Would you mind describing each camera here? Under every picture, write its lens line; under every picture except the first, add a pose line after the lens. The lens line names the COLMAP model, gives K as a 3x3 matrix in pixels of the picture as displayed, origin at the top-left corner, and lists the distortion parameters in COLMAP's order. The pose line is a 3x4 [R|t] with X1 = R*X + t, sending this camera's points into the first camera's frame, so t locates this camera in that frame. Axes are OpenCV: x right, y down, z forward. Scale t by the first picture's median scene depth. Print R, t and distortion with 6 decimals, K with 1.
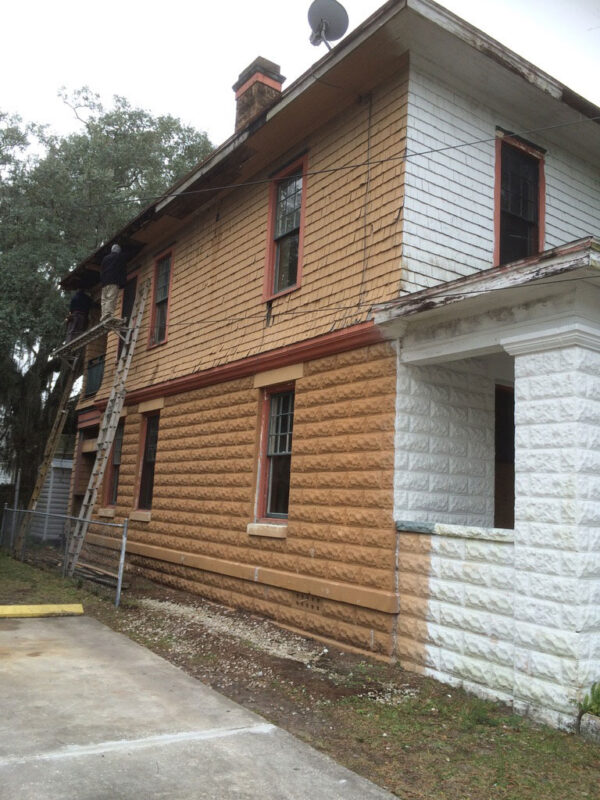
lens RADIAL K [[665.4, 0, 297.1], [0, 665.4, 400.0], [0, 0, 1]] dist [0.060028, -0.090218]
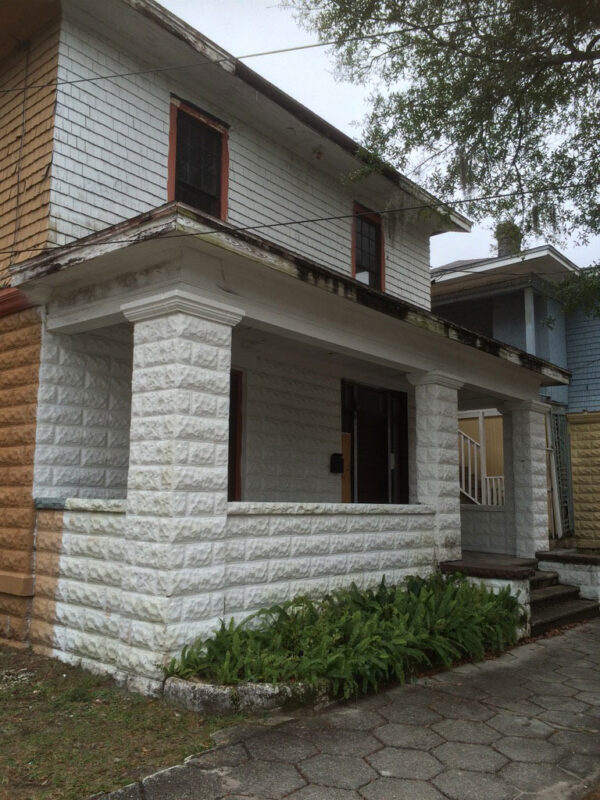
lens RADIAL K [[665.4, 0, 308.2], [0, 665.4, 400.5], [0, 0, 1]] dist [0.060028, -0.090218]
pose [[0.960808, -0.006063, 0.277149, 0.267040], [-0.000367, 0.999732, 0.023142, 0.022628], [-0.277215, -0.022337, 0.960548, -0.009401]]
